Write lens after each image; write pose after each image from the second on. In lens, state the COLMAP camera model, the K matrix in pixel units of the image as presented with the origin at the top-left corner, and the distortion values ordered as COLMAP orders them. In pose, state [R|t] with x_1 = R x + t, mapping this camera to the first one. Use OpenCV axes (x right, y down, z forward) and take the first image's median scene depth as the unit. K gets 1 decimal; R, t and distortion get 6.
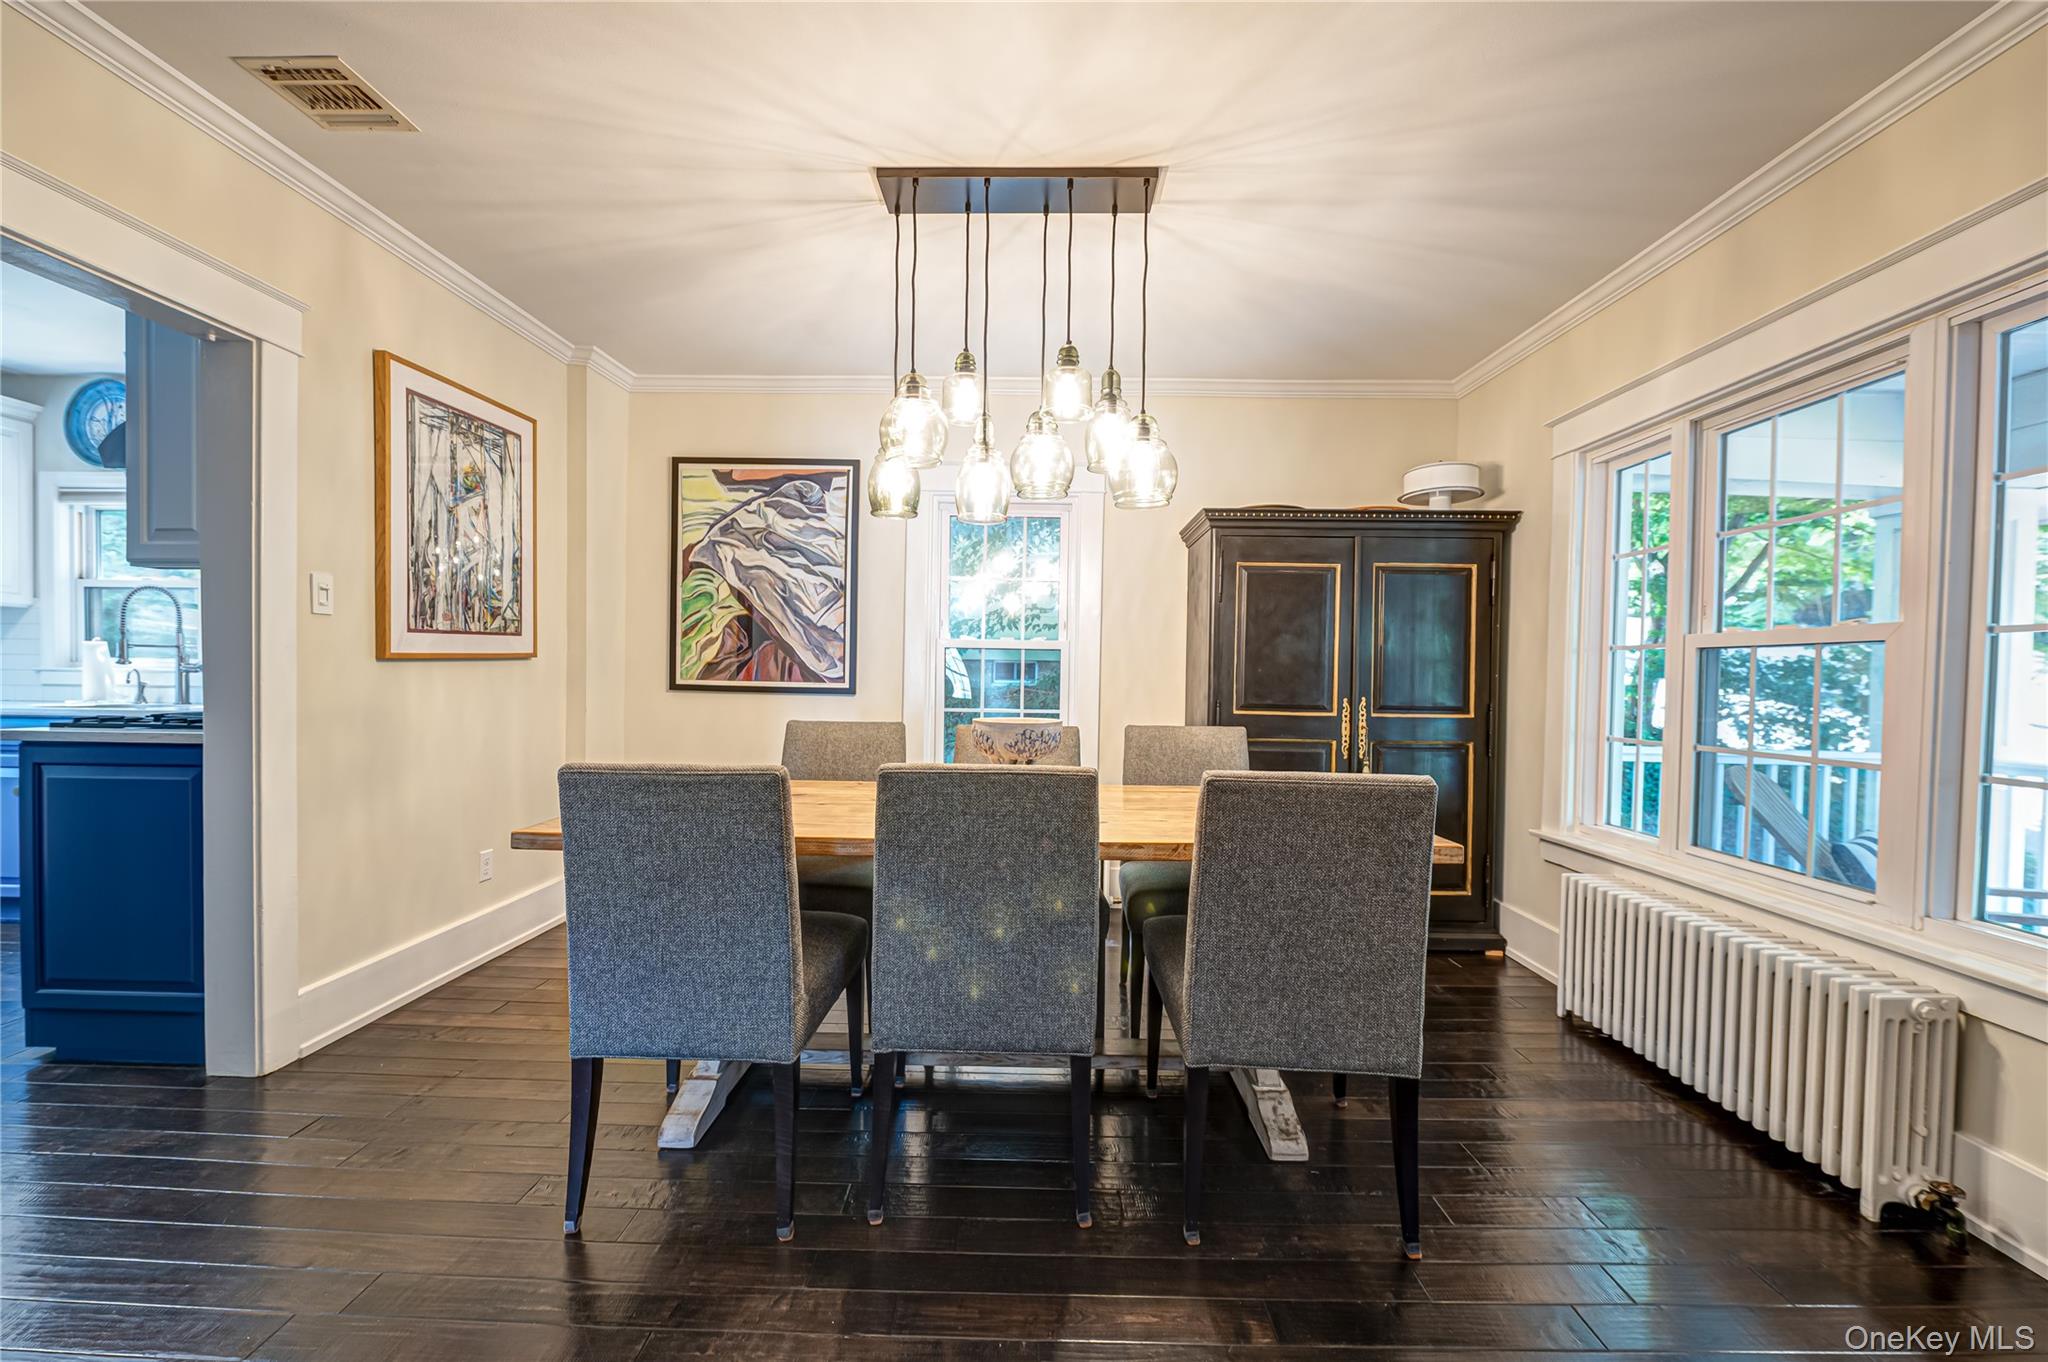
lens RADIAL K [[810.7, 0, 1025.0], [0, 810.7, 690.9], [0, 0, 1]] dist [-0.006332, -0.000188]
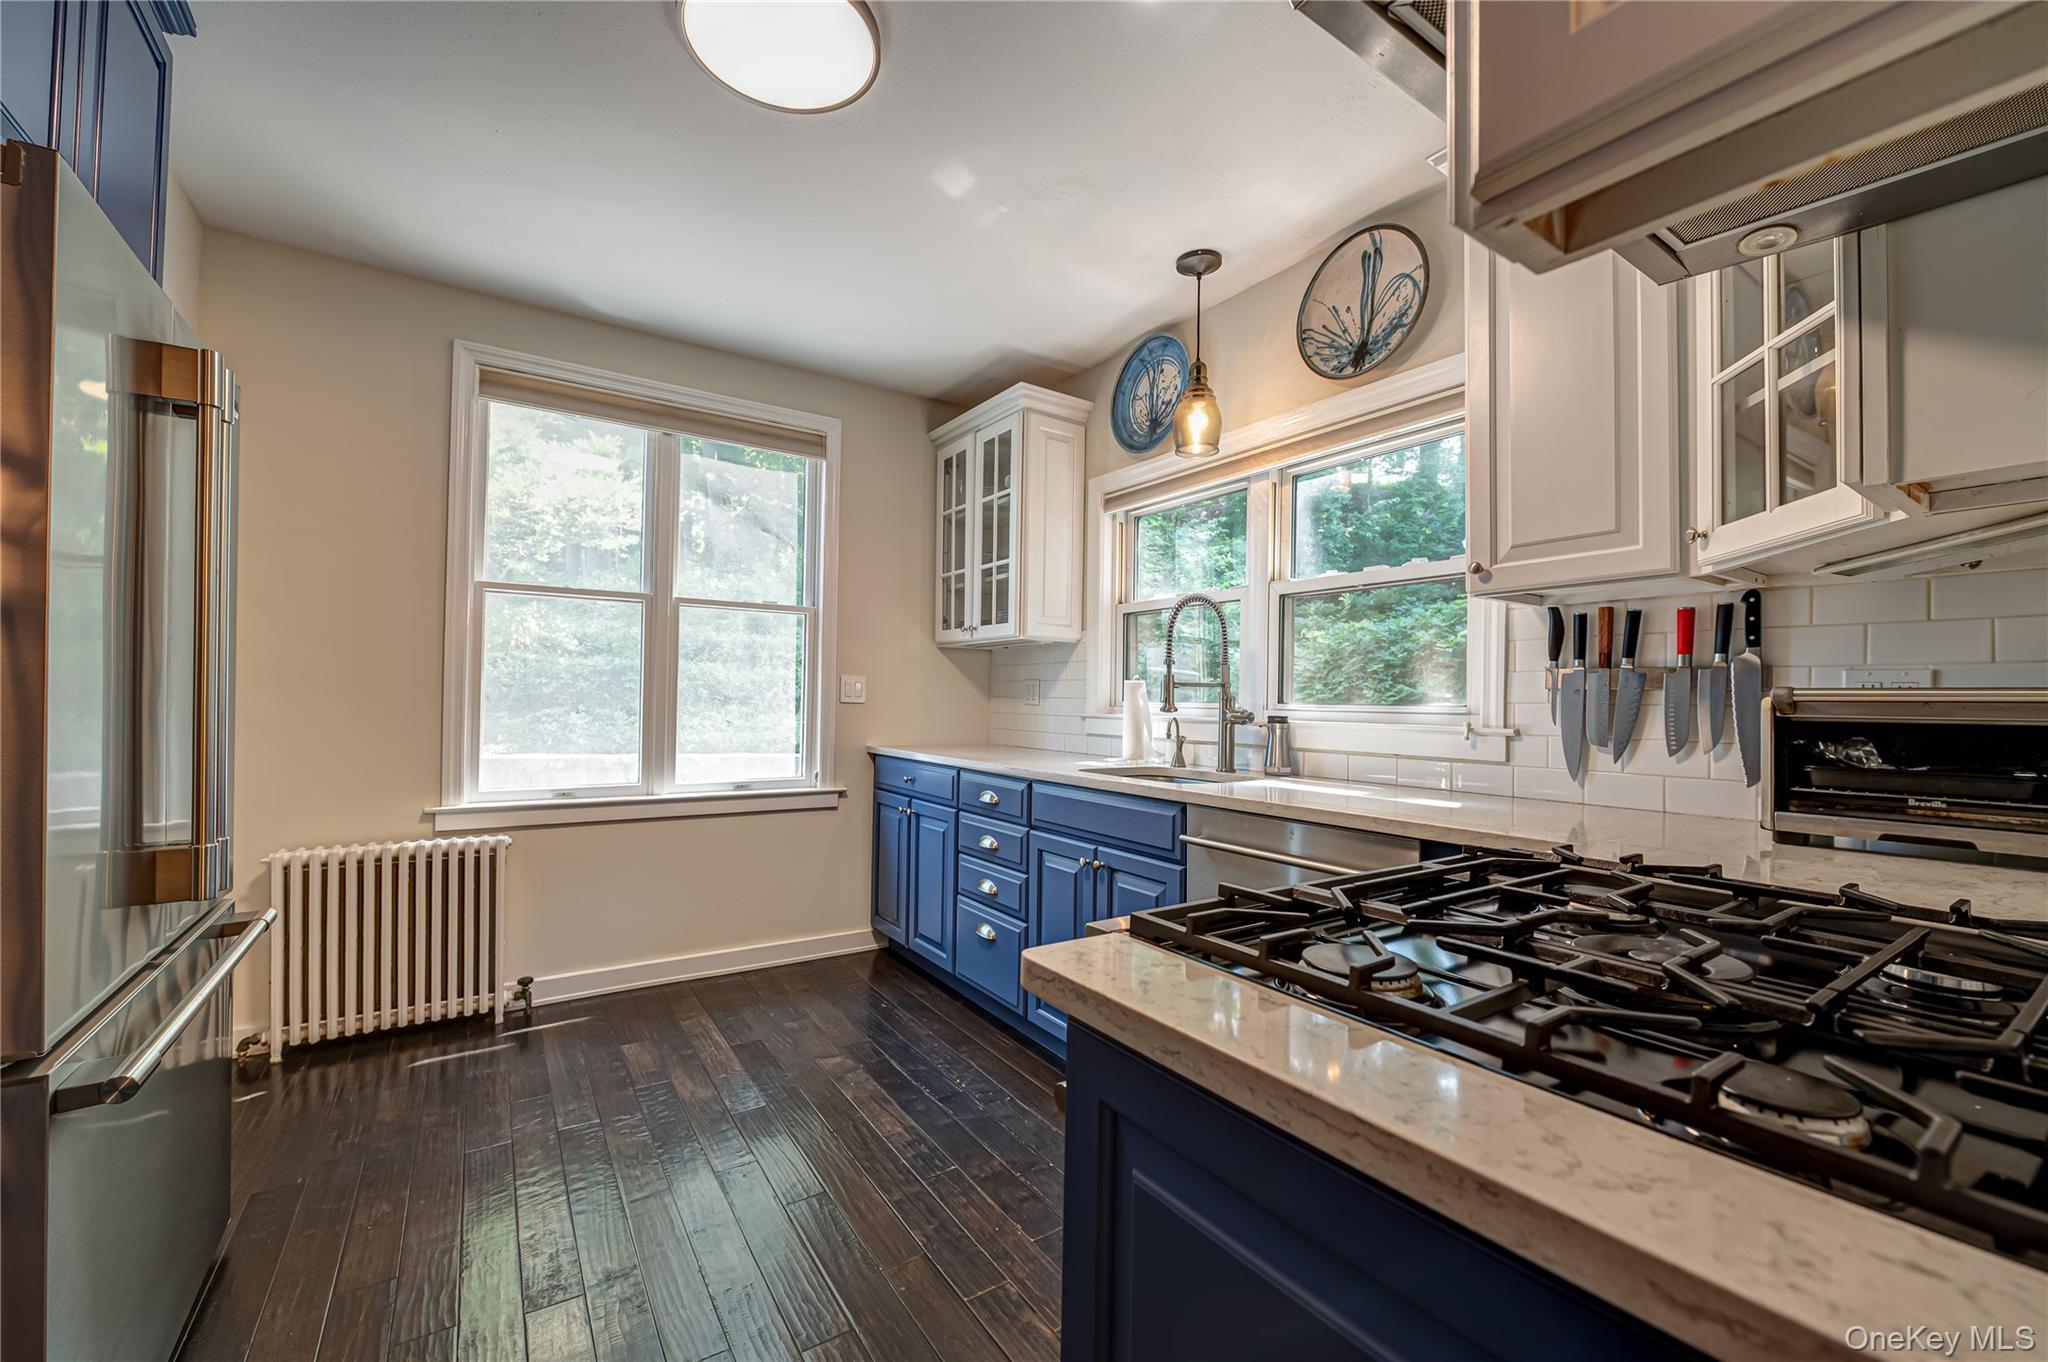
lens RADIAL K [[810.7, 0, 1016.2], [0, 810.7, 685.9], [0, 0, 1]] dist [-0.006332, -0.000188]
pose [[0.575646, -0.020951, -0.817430, -0.593930], [-0.023326, 0.998844, -0.042028, -0.021863], [0.817366, 0.043261, 0.574492, 0.467559]]
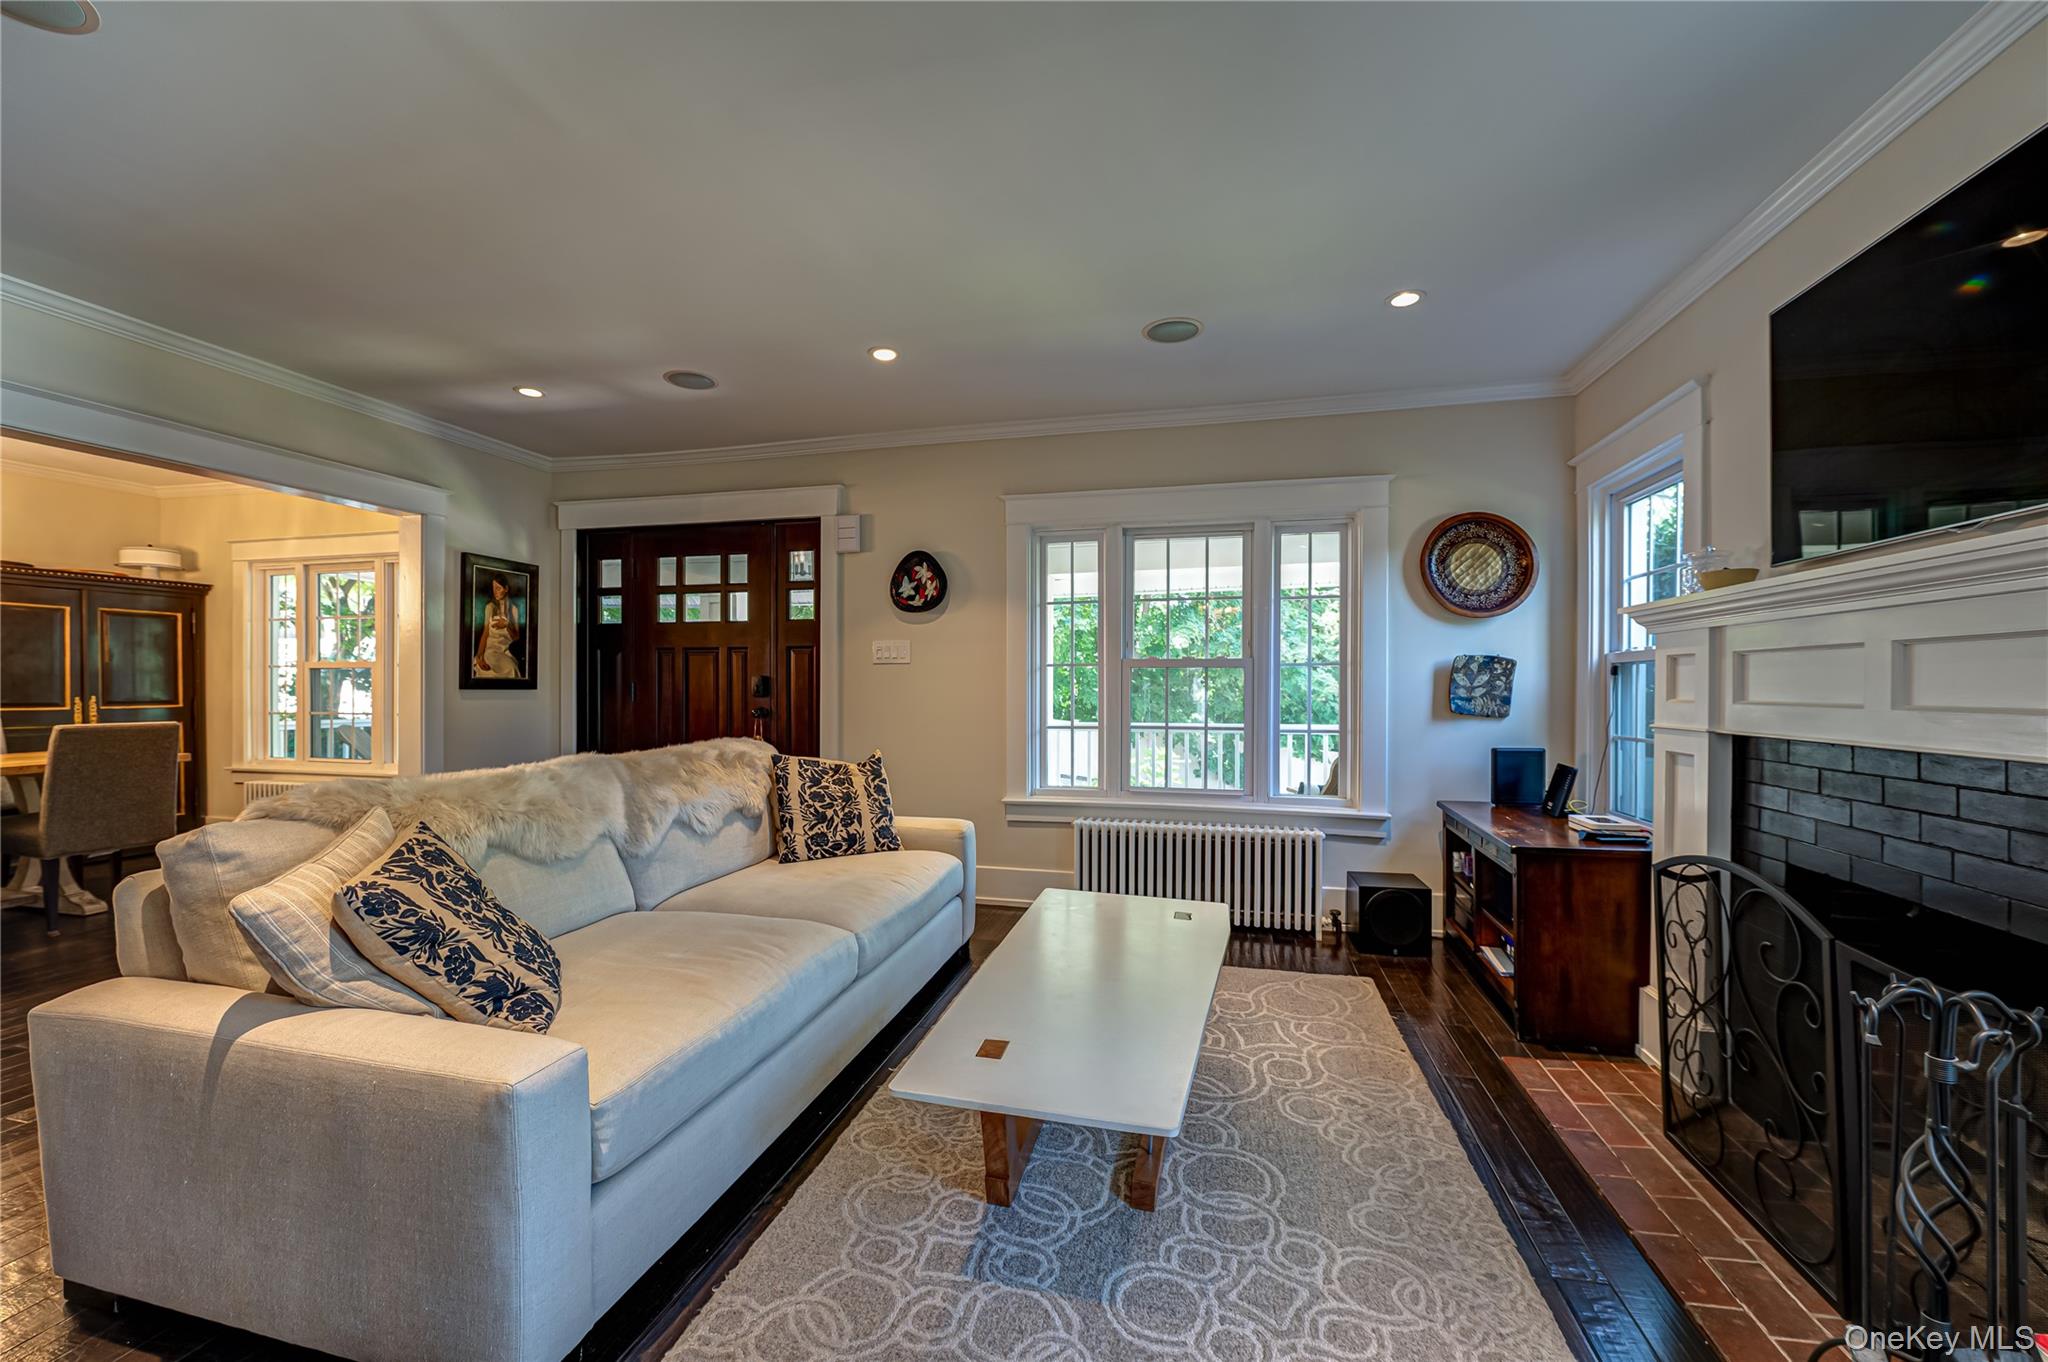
lens RADIAL K [[810.7, 0, 1019.8], [0, 810.7, 688.1], [0, 0, 1]] dist [-0.006332, -0.000188]
pose [[0.228783, -0.019671, 0.973279, -0.560606], [0.024497, 0.999596, 0.014444, 0.012184], [-0.973169, 0.020538, 0.229173, -0.894791]]
